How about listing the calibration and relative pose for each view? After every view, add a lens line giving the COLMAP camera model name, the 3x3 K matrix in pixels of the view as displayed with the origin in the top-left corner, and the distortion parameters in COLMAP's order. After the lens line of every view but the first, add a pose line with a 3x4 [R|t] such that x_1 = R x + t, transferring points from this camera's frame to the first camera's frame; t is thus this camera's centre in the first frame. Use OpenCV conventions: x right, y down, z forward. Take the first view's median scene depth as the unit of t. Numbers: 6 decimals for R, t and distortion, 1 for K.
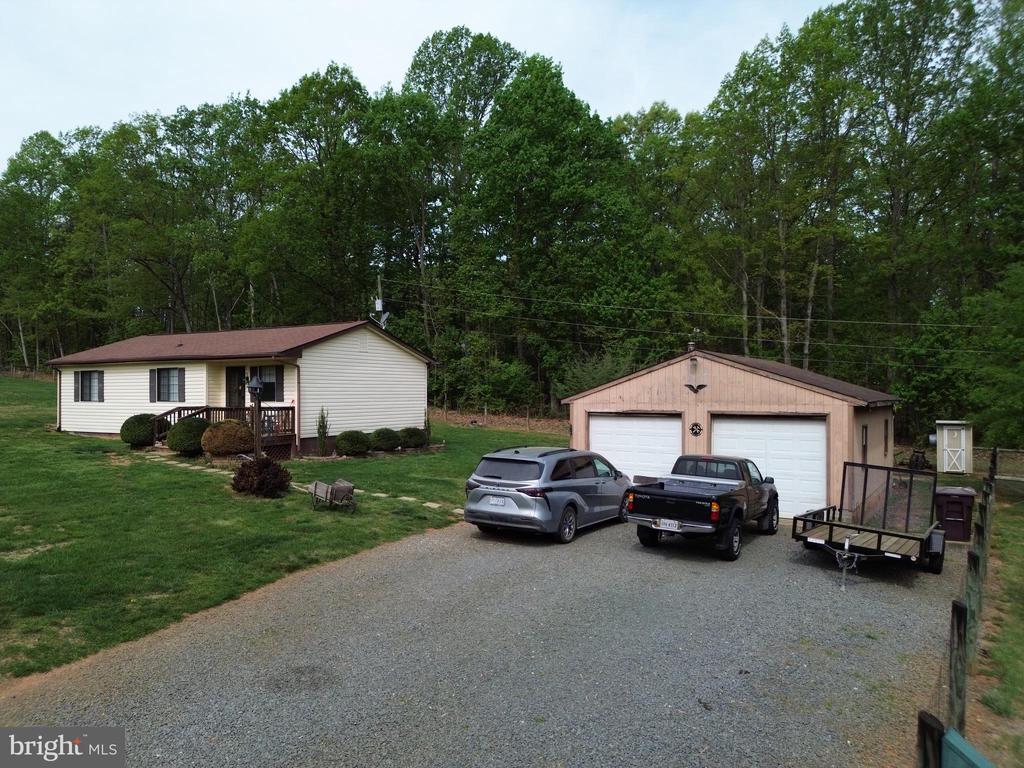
lens RADIAL K [[706.9, 0, 511.9], [0, 706.9, 388.8], [0, 0, 1]] dist [0.052189, -0.059648]
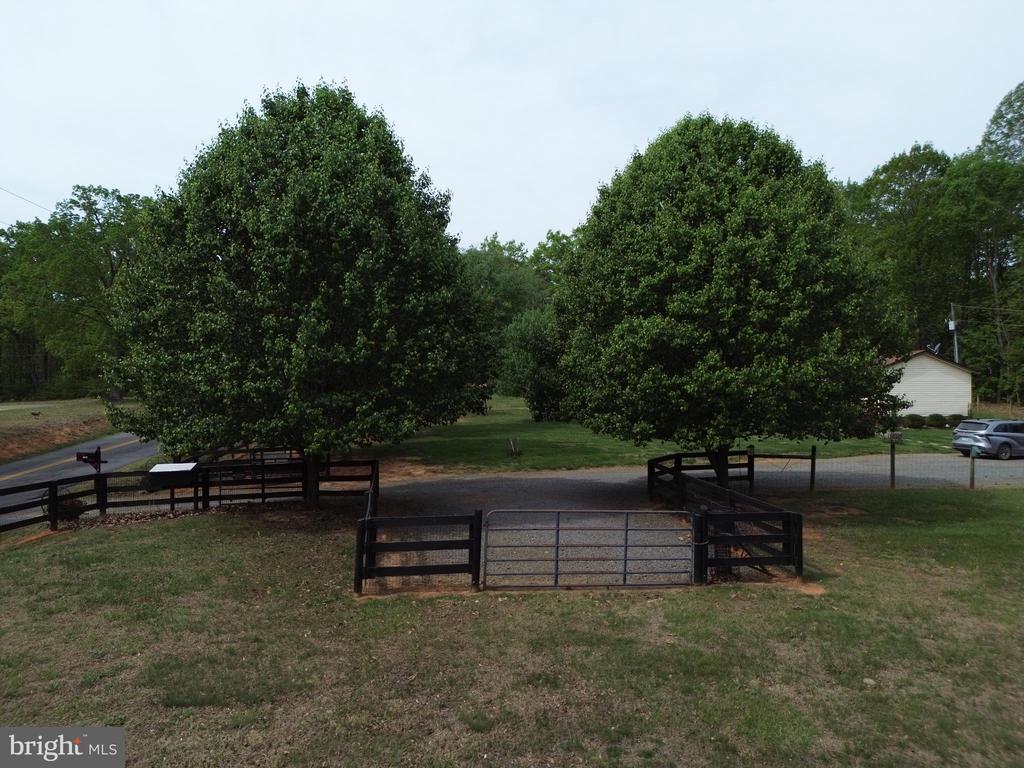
lens RADIAL K [[706.9, 0, 511.9], [0, 706.9, 388.8], [0, 0, 1]] dist [0.052189, -0.059648]
pose [[0.704968, 0.001370, -0.709237, 0.298621], [0.000824, 0.999996, 0.002751, -0.008231], [0.709238, -0.002524, 0.704964, -0.865408]]
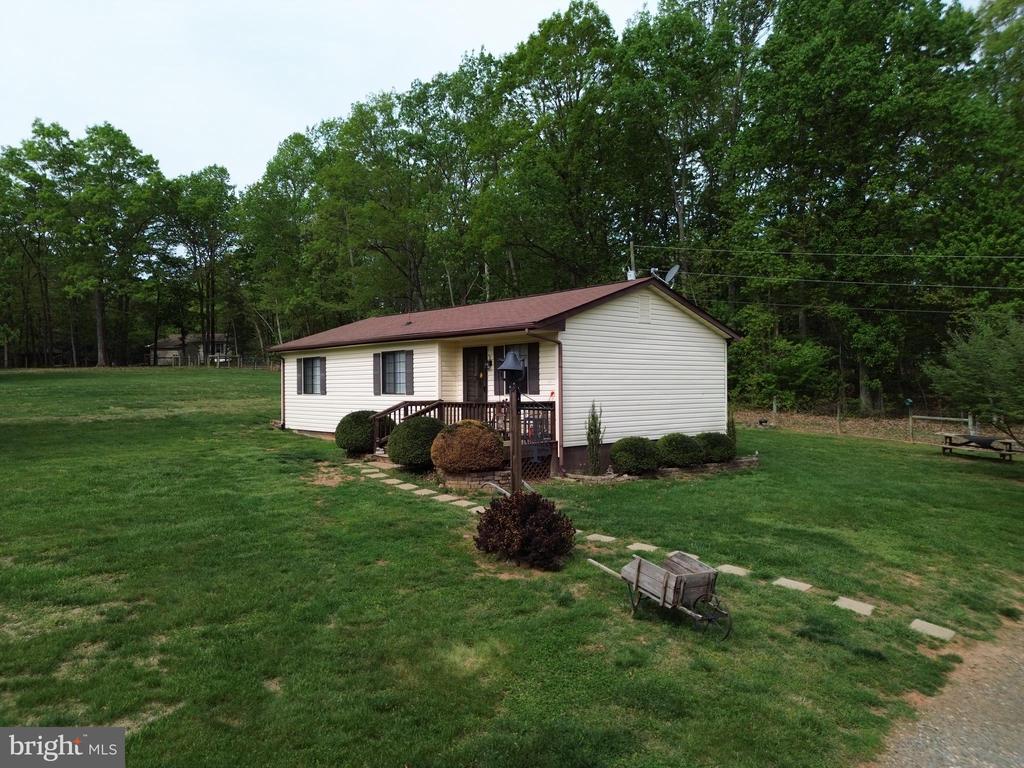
lens RADIAL K [[706.9, 0, 511.9], [0, 706.9, 388.8], [0, 0, 1]] dist [0.052189, -0.059648]
pose [[0.952665, -0.002535, -0.304010, -0.117924], [0.005623, 0.999941, 0.009283, 0.005213], [0.303969, -0.010553, 0.952624, 0.286696]]
